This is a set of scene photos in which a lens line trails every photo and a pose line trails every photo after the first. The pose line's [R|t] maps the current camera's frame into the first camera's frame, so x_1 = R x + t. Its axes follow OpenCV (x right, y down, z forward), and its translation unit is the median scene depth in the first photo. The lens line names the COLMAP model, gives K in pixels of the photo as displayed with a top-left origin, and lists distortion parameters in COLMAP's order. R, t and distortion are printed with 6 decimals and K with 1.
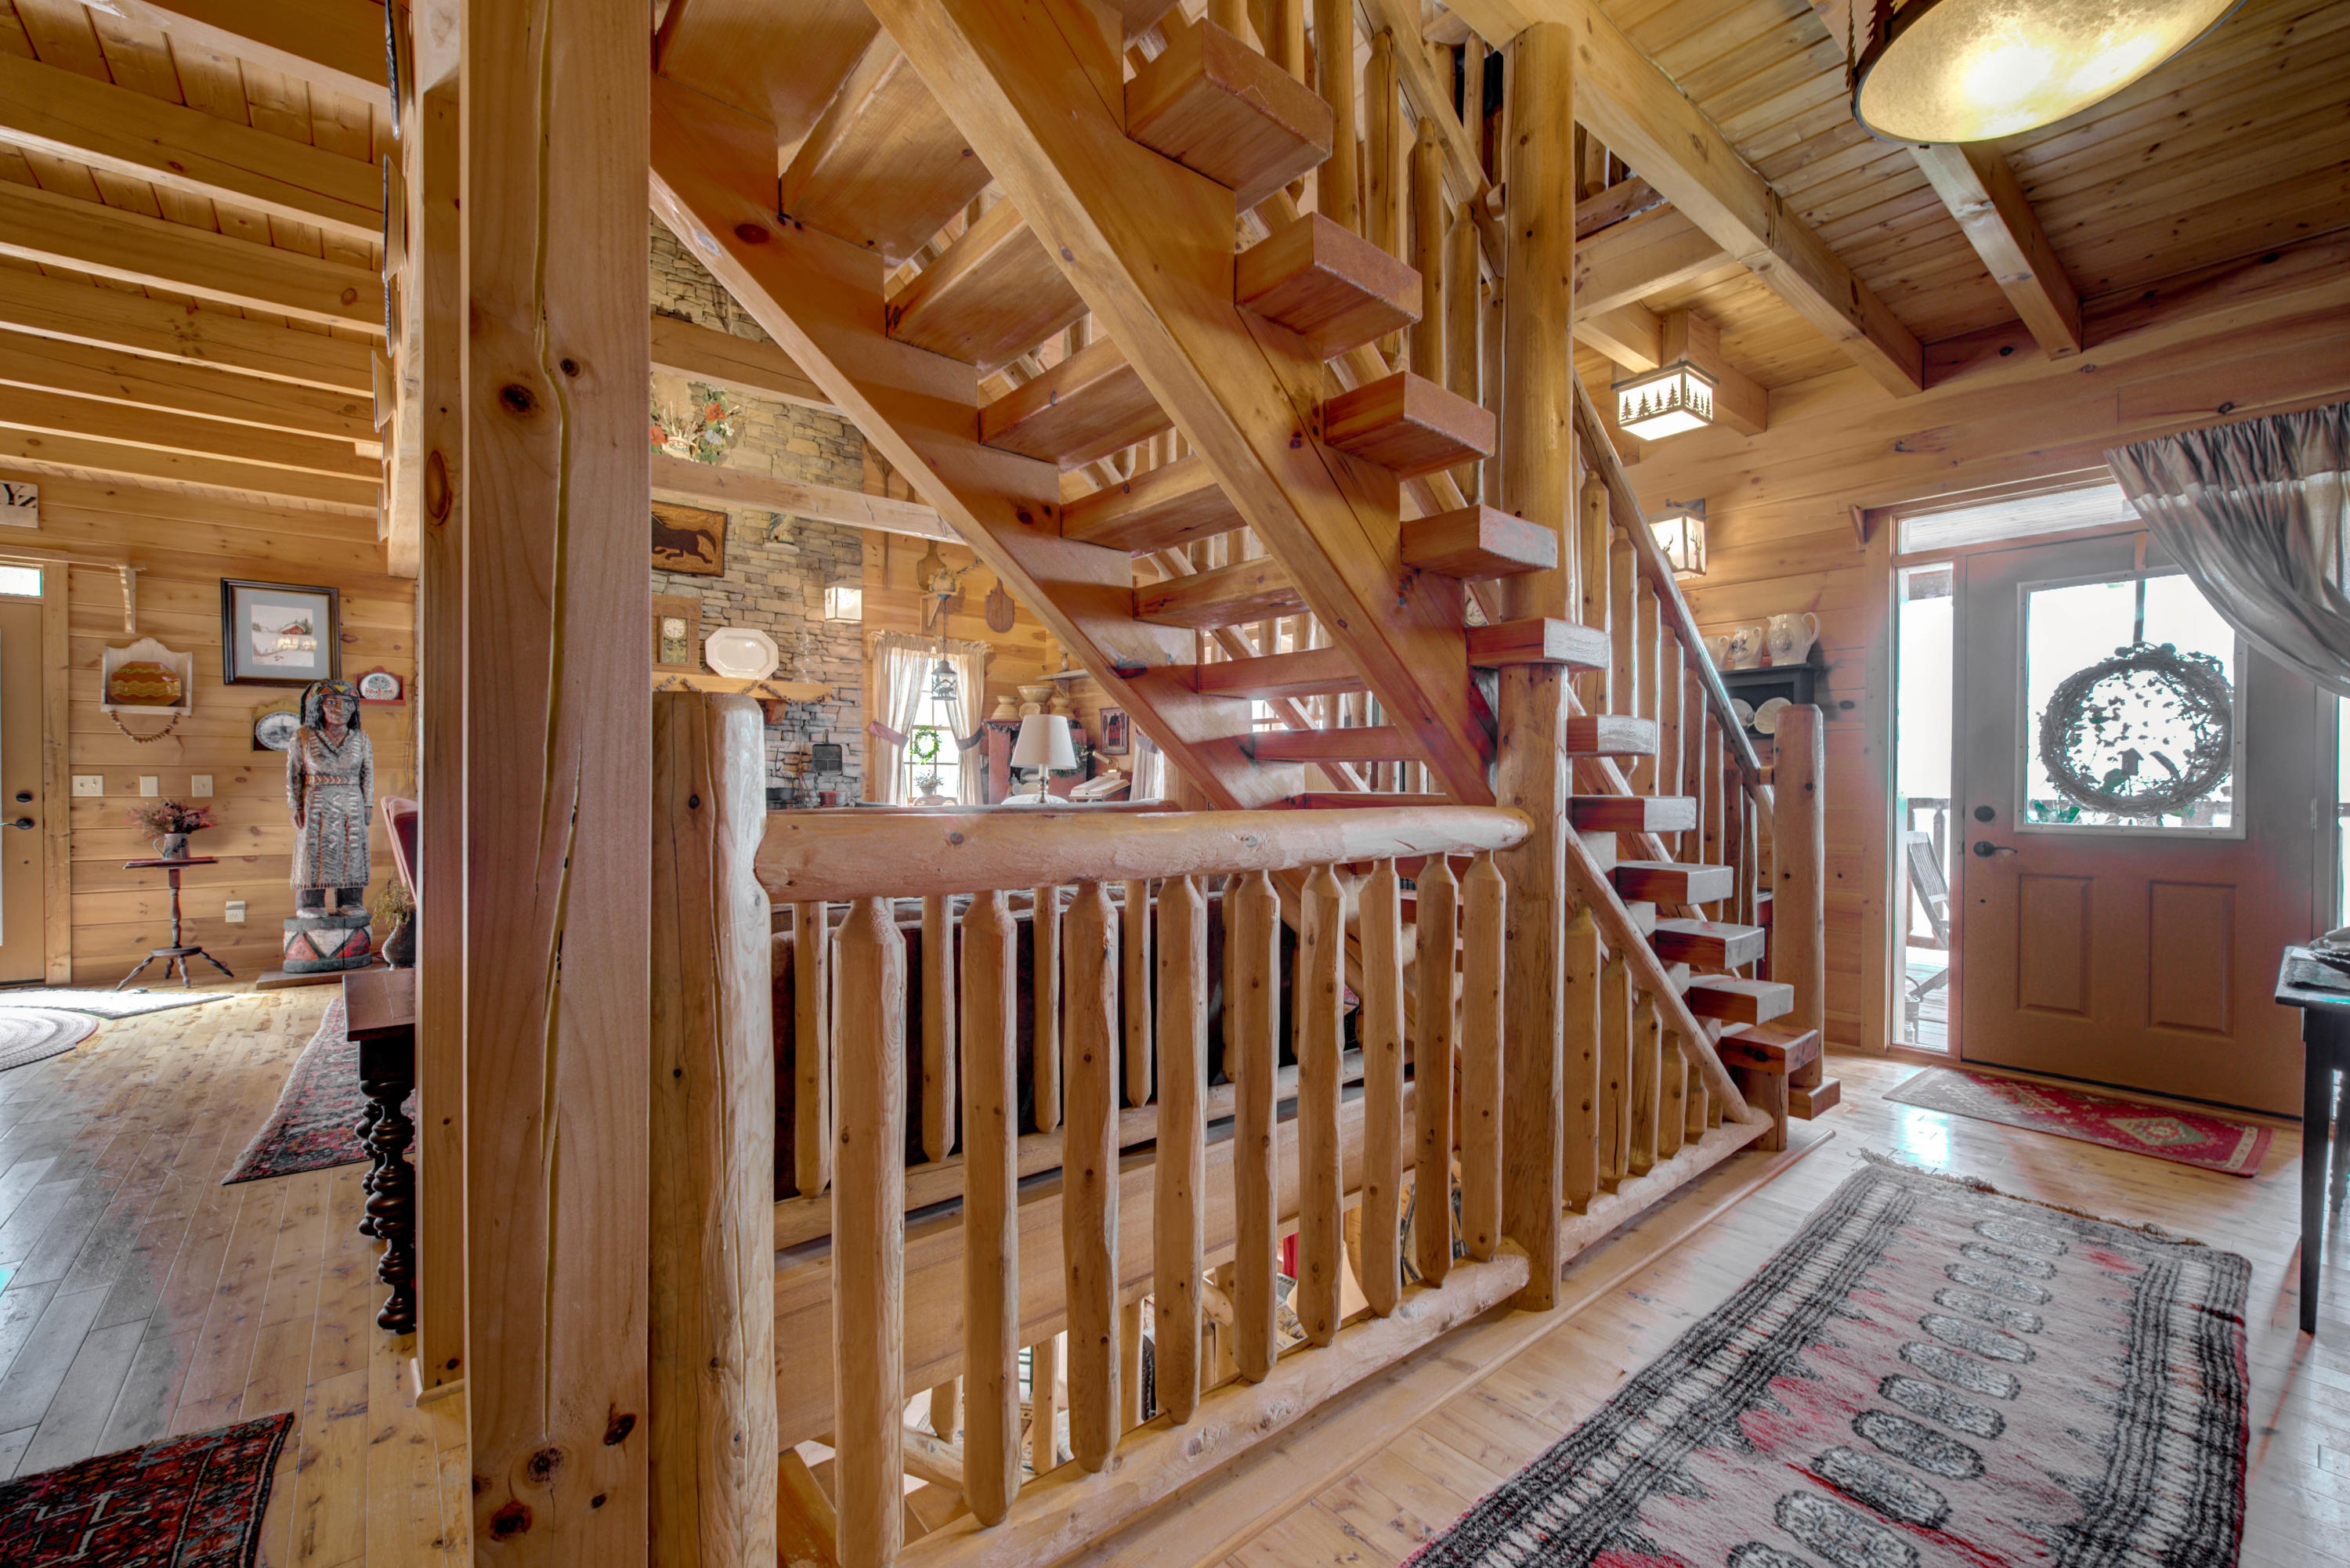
lens RADIAL K [[958.5, 0, 1183.8], [0, 958.5, 799.2], [0, 0, 1]] dist [-0.008625, 0.000380]
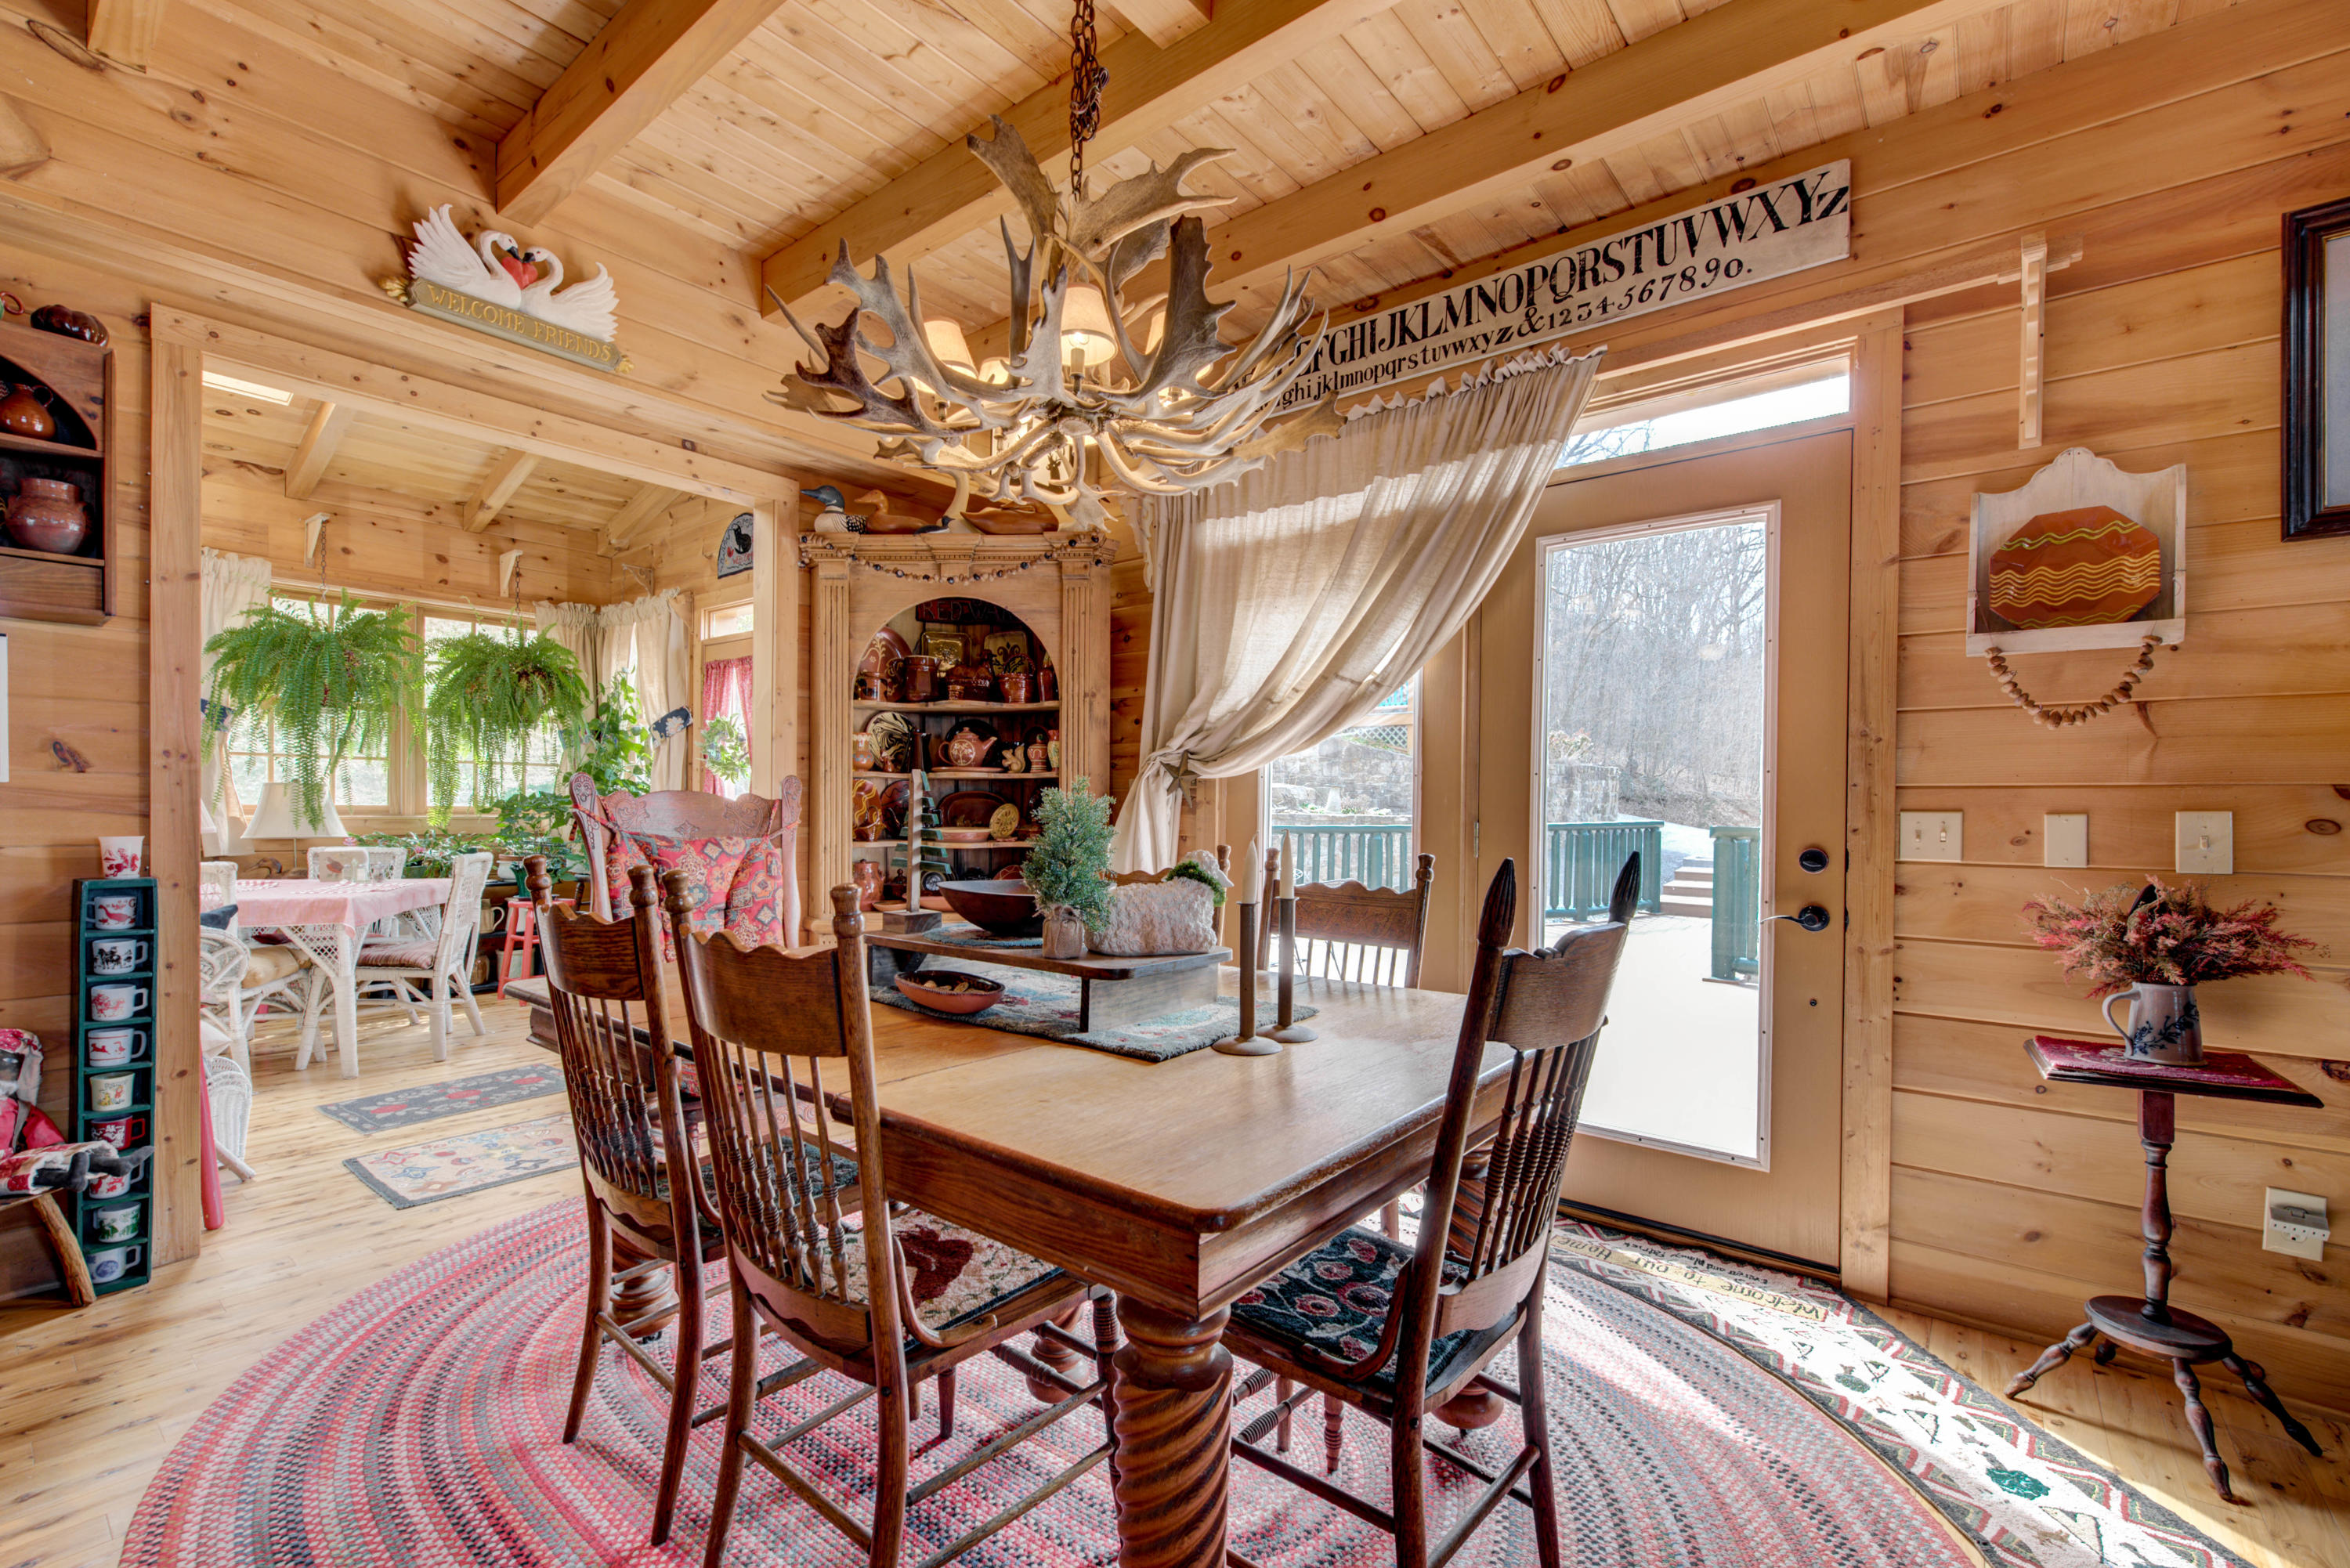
lens RADIAL K [[1033.4, 0, 1183.1], [0, 1033.4, 802.8], [0, 0, 1]] dist [-0.002220, -0.000245]
pose [[0.210869, -0.011025, -0.977452, -0.779280], [-0.028911, 0.999429, -0.017510, -0.011698], [0.977087, 0.031952, 0.210430, 0.580903]]
